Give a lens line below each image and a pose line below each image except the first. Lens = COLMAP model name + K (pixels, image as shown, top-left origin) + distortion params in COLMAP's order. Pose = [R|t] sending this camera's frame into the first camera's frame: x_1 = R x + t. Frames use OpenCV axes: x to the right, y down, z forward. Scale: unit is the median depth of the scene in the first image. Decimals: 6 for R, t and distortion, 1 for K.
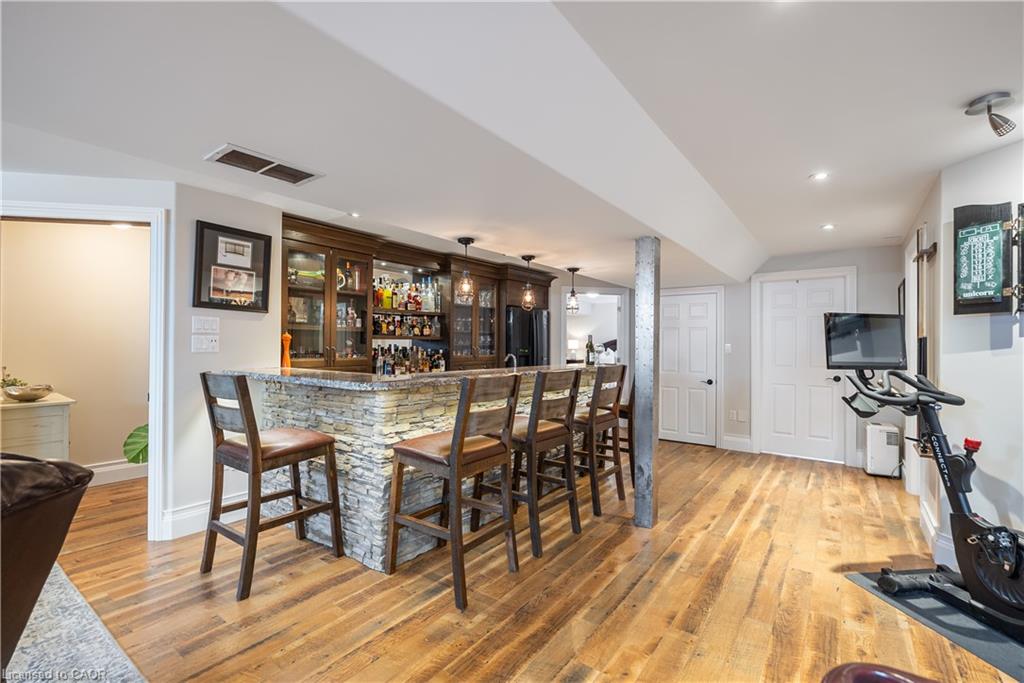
lens RADIAL K [[458.6, 0, 512.2], [0, 458.6, 341.8], [0, 0, 1]] dist [0.000830, -0.000013]
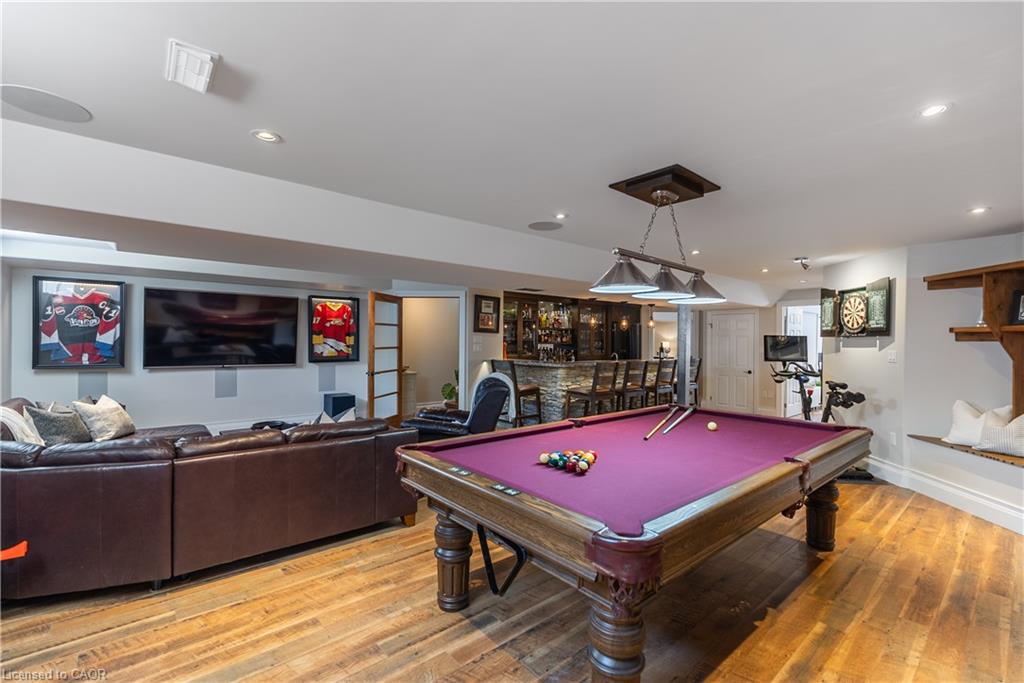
lens RADIAL K [[458.6, 0, 509.0], [0, 458.6, 342.1], [0, 0, 1]] dist [0.000830, -0.000013]
pose [[0.974525, 0.001755, -0.224270, -0.002986], [-0.000108, 0.999973, 0.007355, -0.029562], [0.224277, -0.007143, 0.974499, -0.850982]]
